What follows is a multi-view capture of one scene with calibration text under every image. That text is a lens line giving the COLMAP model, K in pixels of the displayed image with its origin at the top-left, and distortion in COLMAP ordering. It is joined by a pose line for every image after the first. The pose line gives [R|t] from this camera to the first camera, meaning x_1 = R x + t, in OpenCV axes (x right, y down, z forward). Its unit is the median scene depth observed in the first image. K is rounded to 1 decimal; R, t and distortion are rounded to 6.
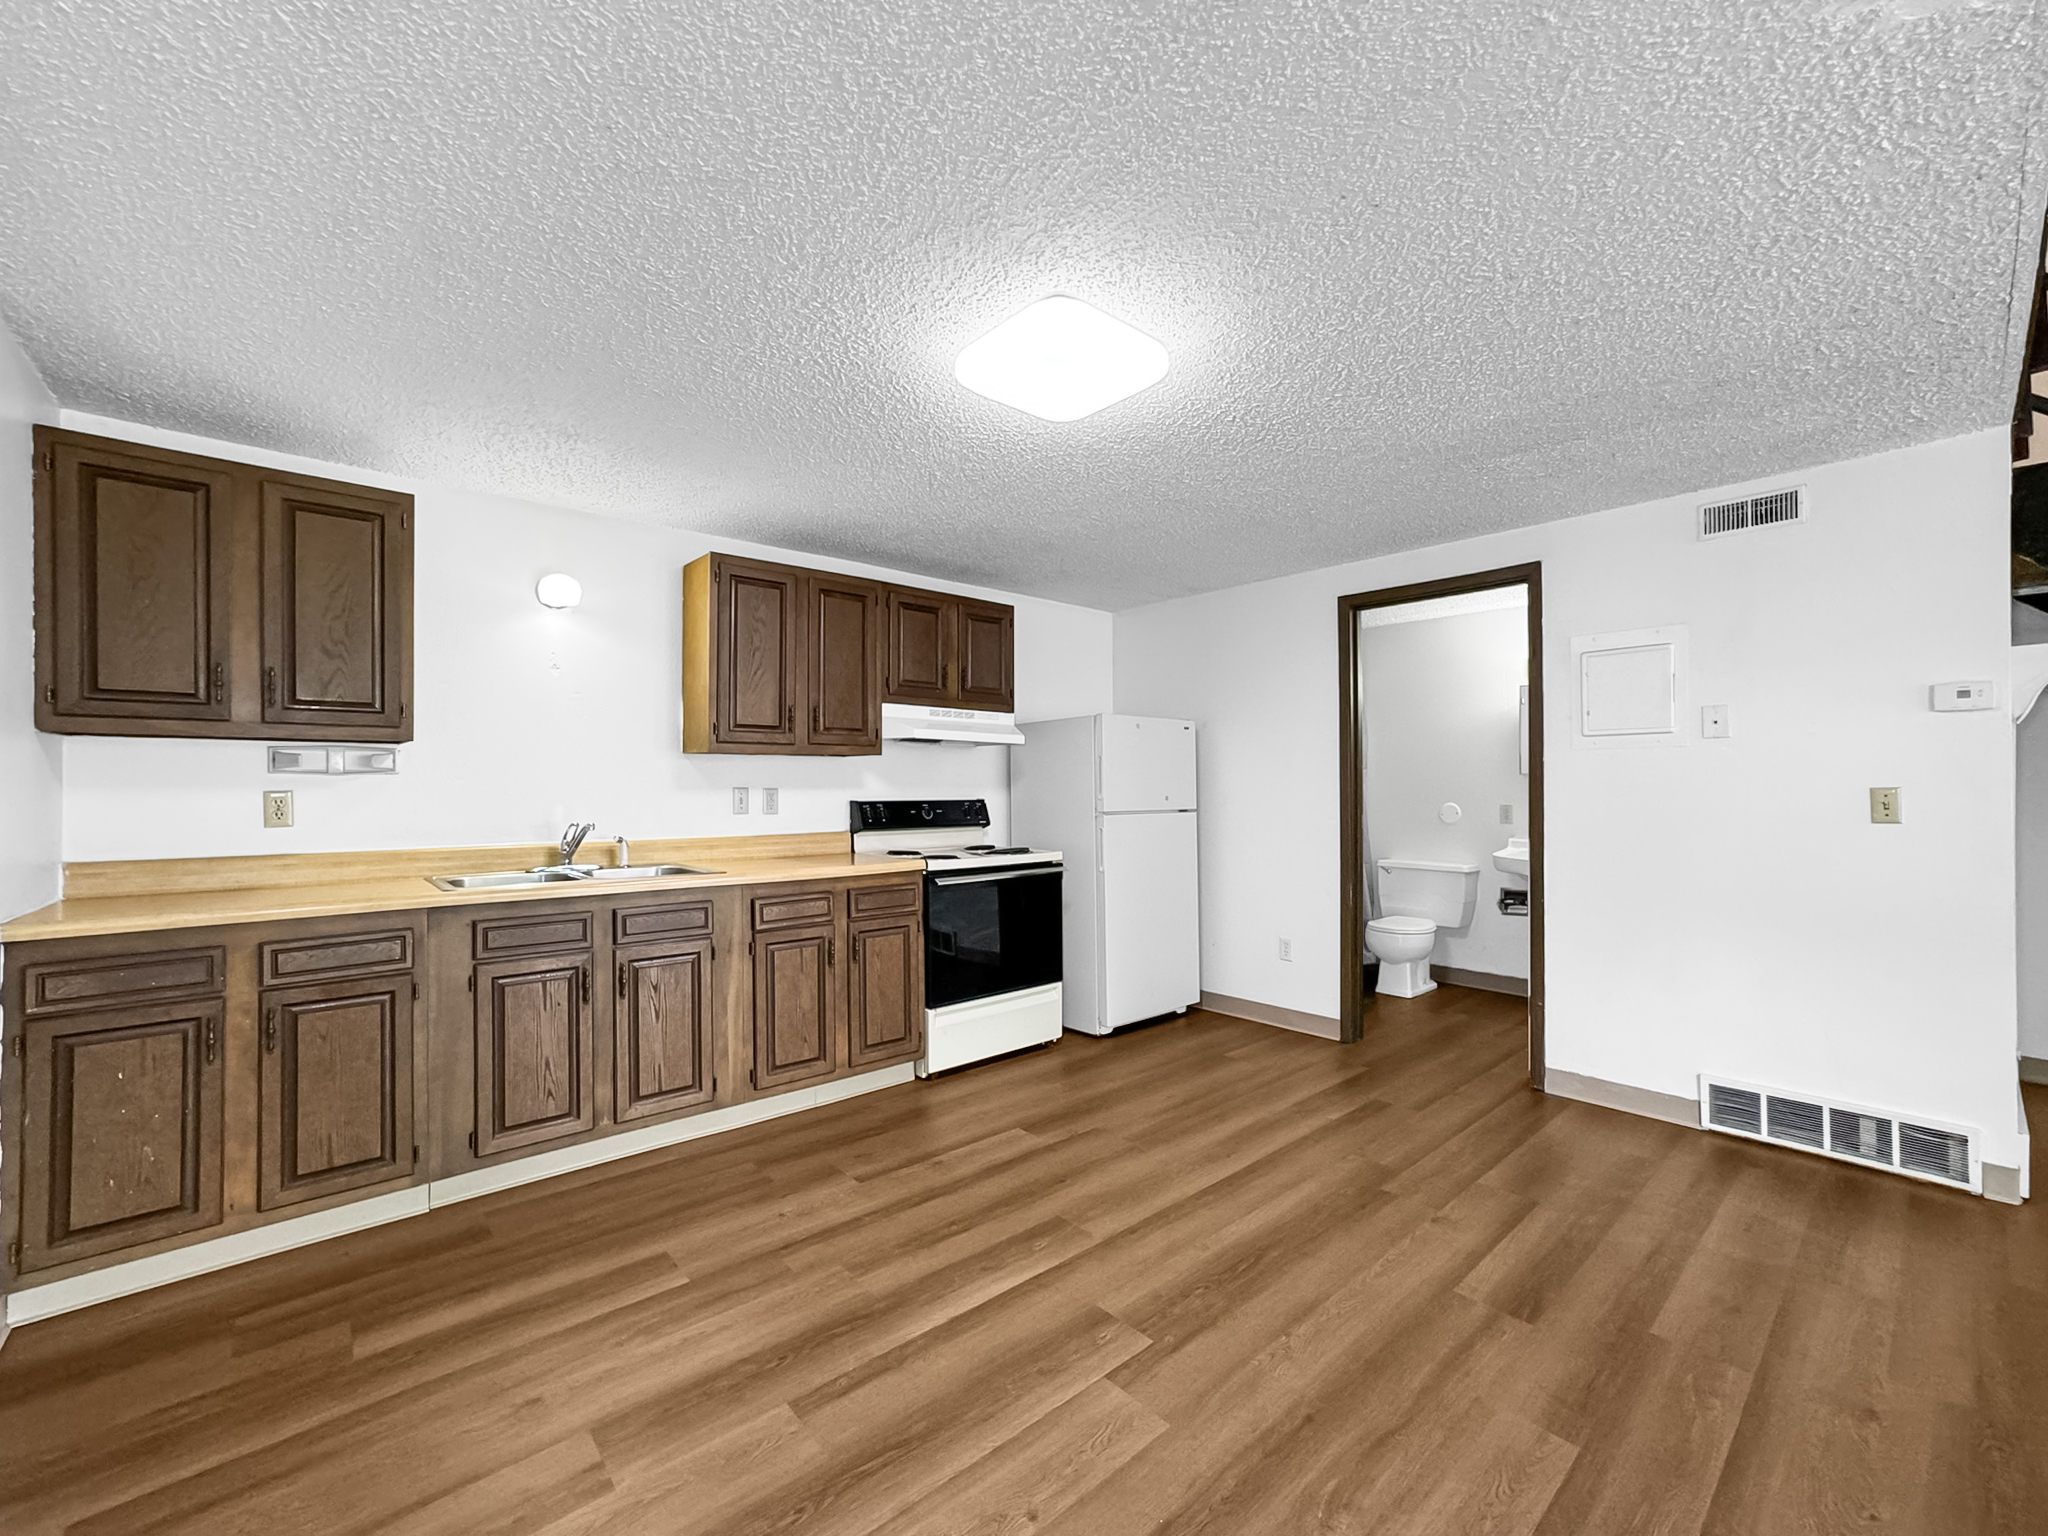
lens RADIAL K [[833.2, 0, 1035.0], [0, 833.2, 783.2], [0, 0, 1]] dist [-0.043608, 0.019614]
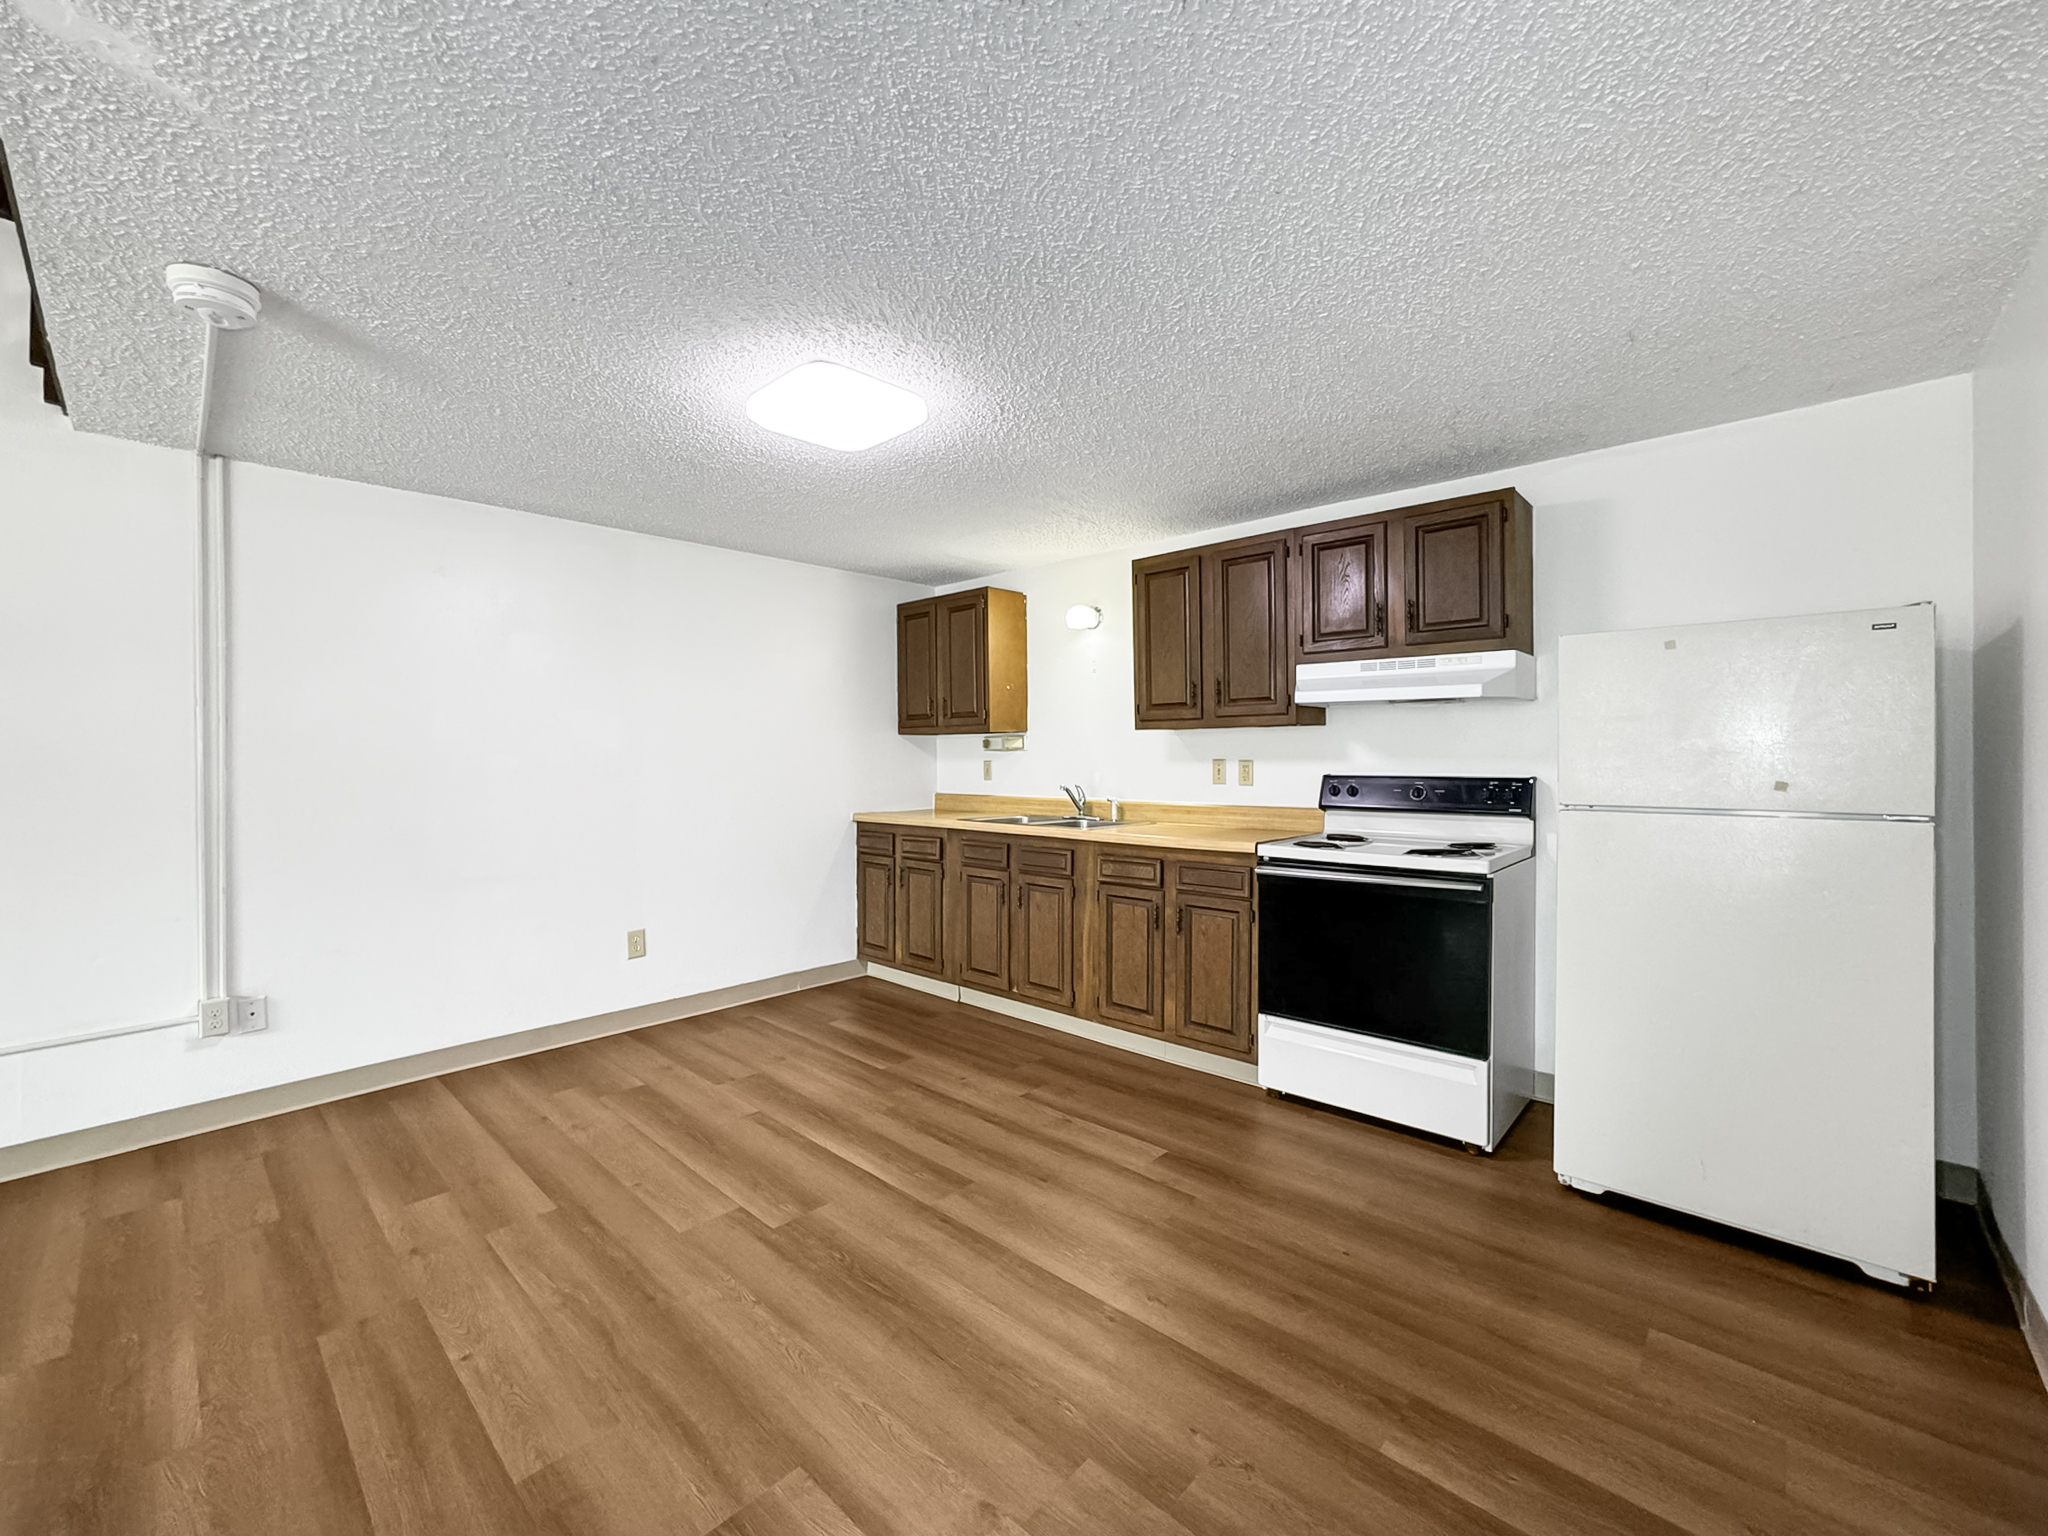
lens RADIAL K [[845.2, 0, 1011.9], [0, 845.2, 758.8], [0, 0, 1]] dist [-0.044065, 0.019004]
pose [[0.089979, 0.005637, -0.995928, 0.935005], [0.007827, 0.999949, 0.006367, -0.005950], [0.995913, -0.008368, 0.089930, 0.841772]]
